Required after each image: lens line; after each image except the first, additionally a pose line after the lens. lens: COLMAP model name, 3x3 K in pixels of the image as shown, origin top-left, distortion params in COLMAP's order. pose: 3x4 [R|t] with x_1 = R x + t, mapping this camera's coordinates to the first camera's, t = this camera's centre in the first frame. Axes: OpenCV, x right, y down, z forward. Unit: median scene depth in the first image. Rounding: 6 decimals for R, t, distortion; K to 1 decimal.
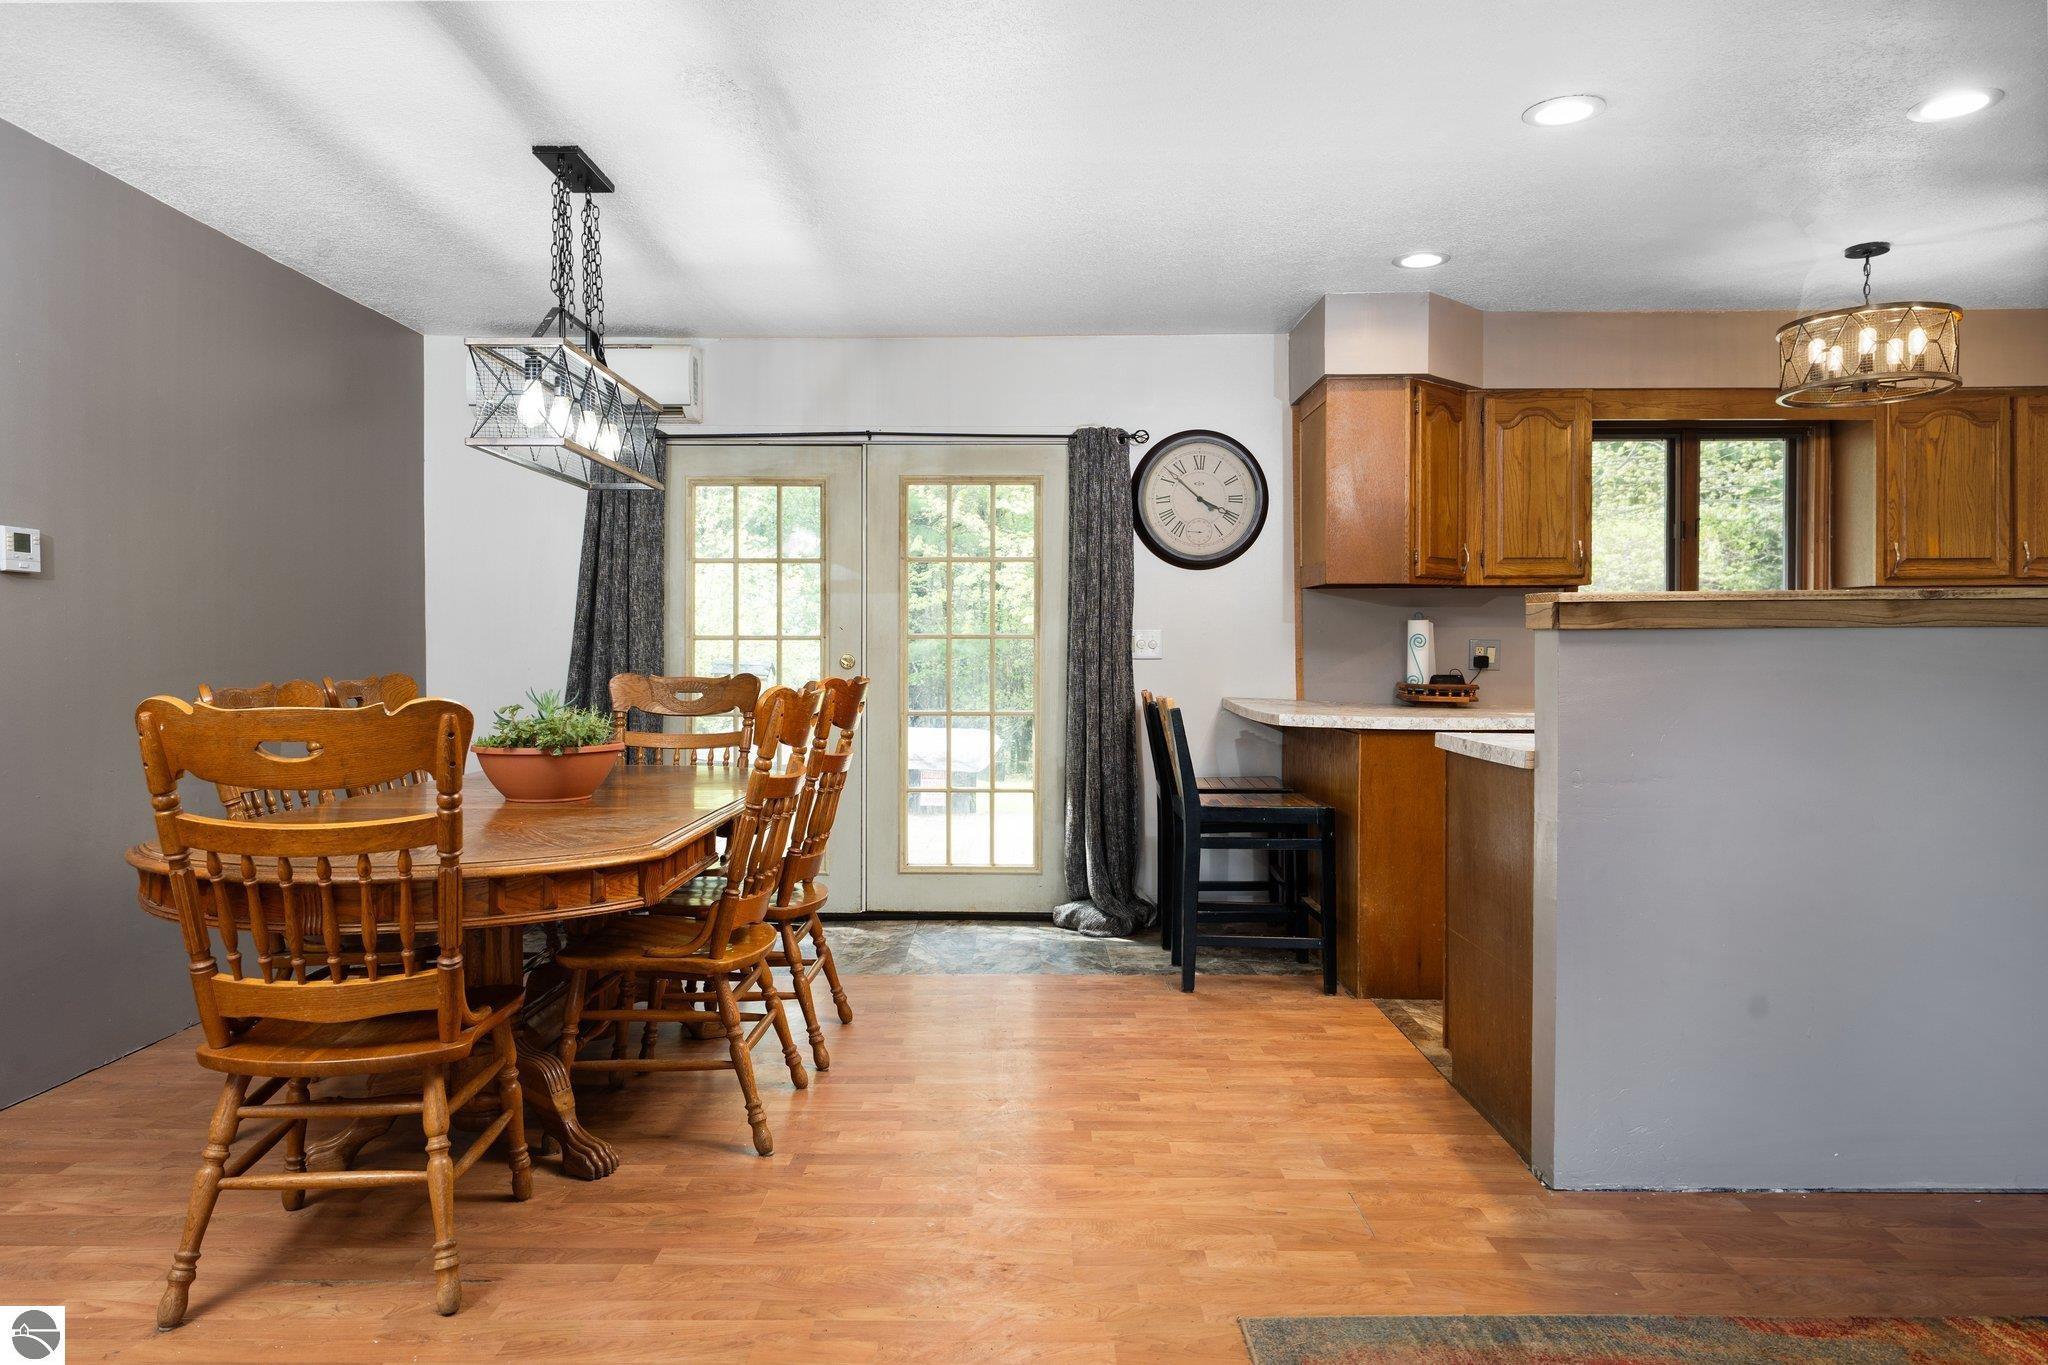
lens RADIAL K [[1324.3, 0, 1019.4], [0, 1324.3, 677.4], [0, 0, 1]] dist [0.002982, 0.000786]
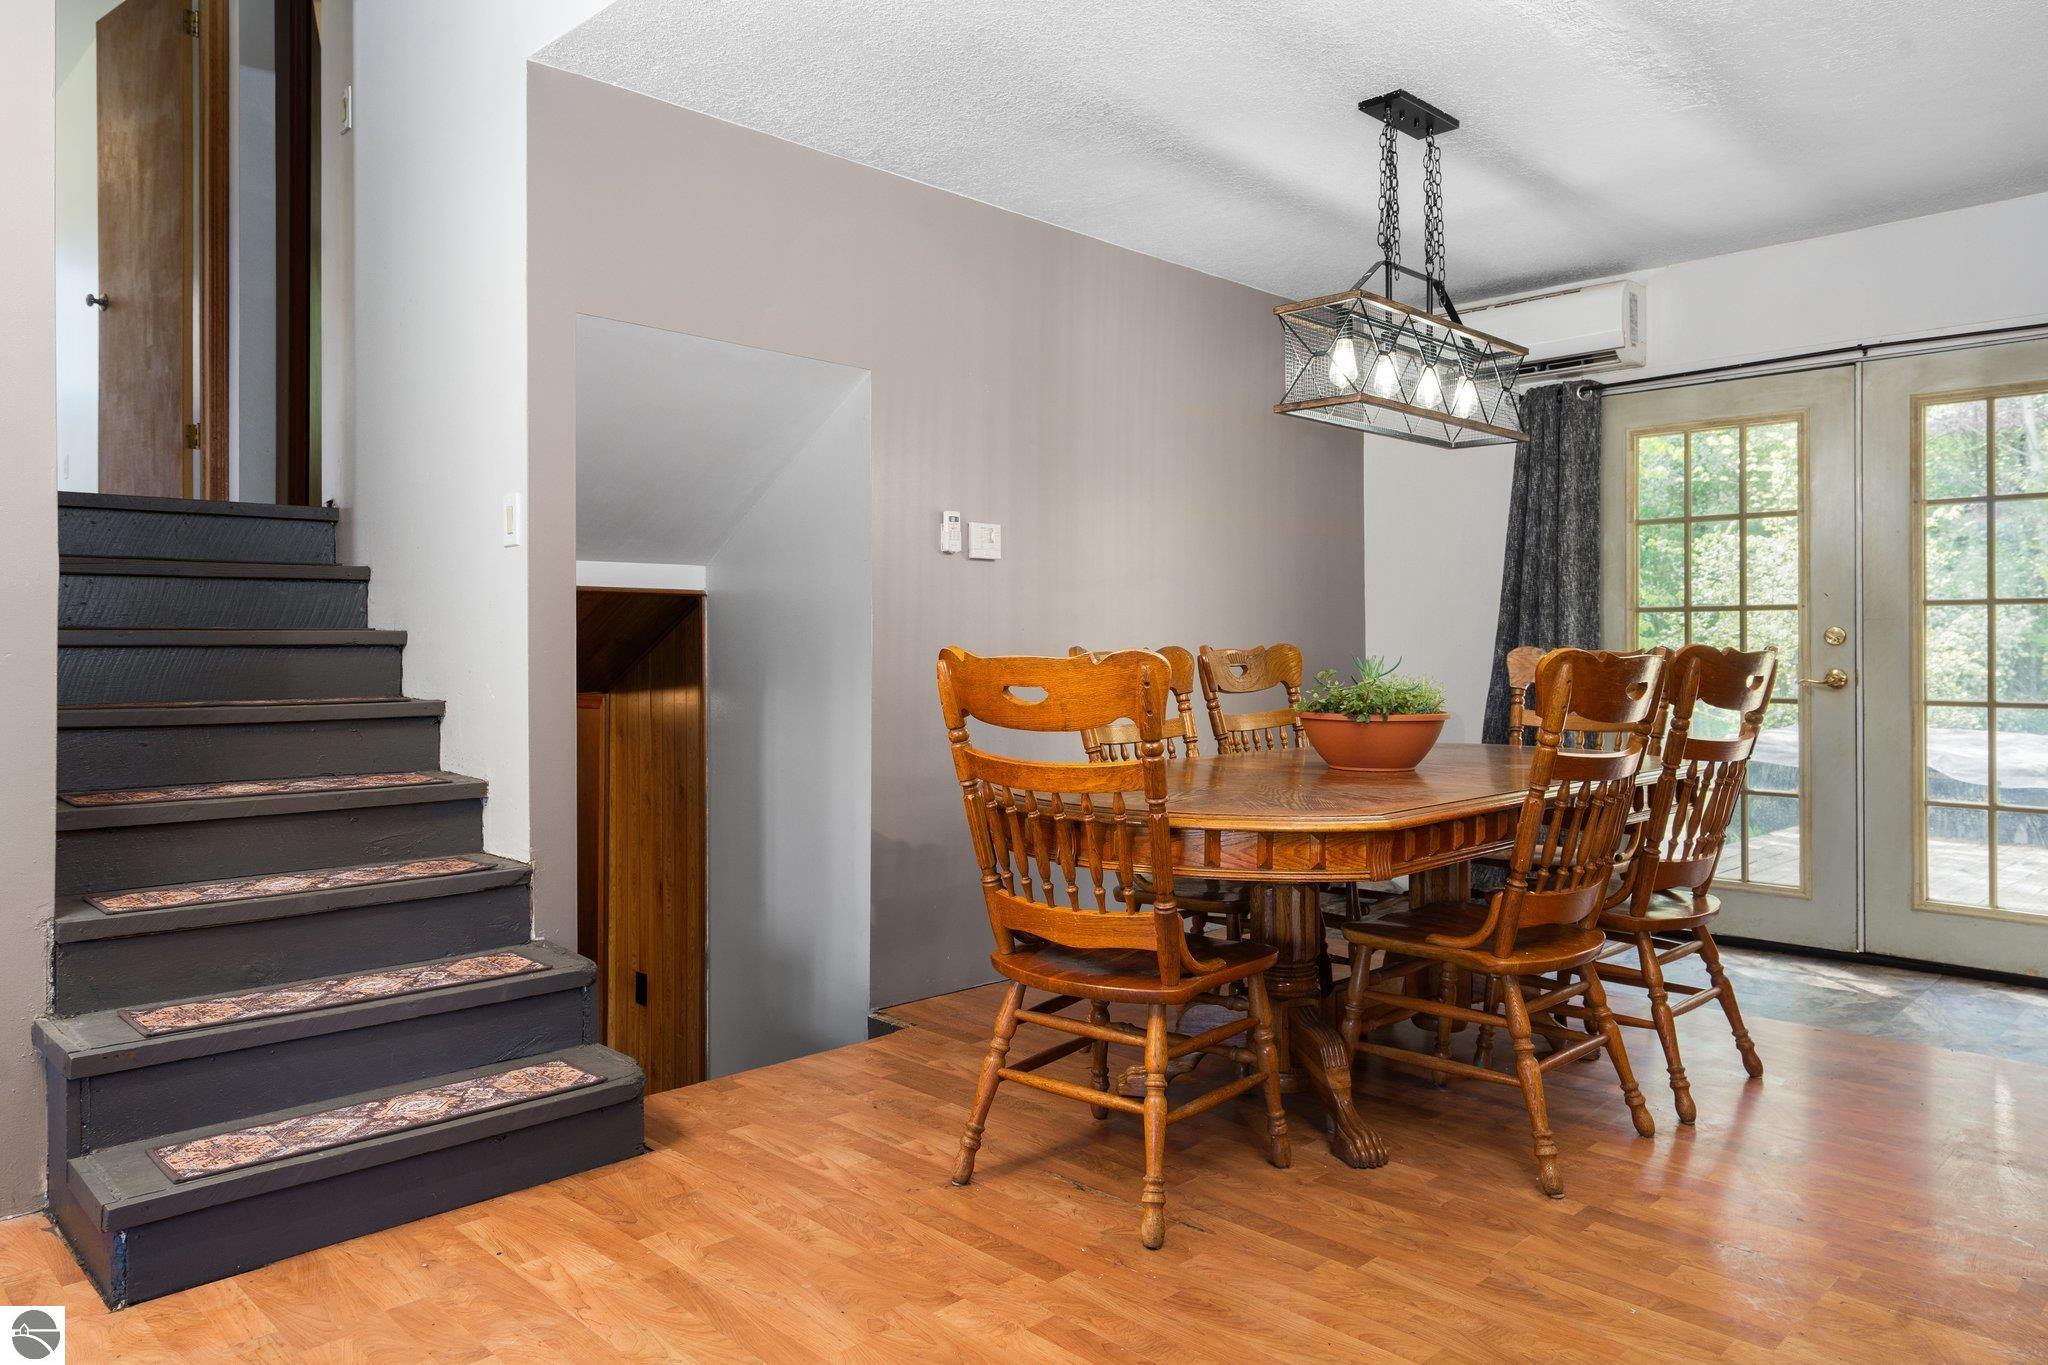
lens RADIAL K [[1348.8, 0, 1024.3], [0, 1348.8, 649.2], [0, 0, 1]] dist [0.002363, 0.000155]
pose [[0.708026, -0.000354, -0.706186, 0.179998], [-0.011935, 0.999851, -0.012467, 0.022020], [0.706085, 0.017256, 0.707916, 0.135247]]
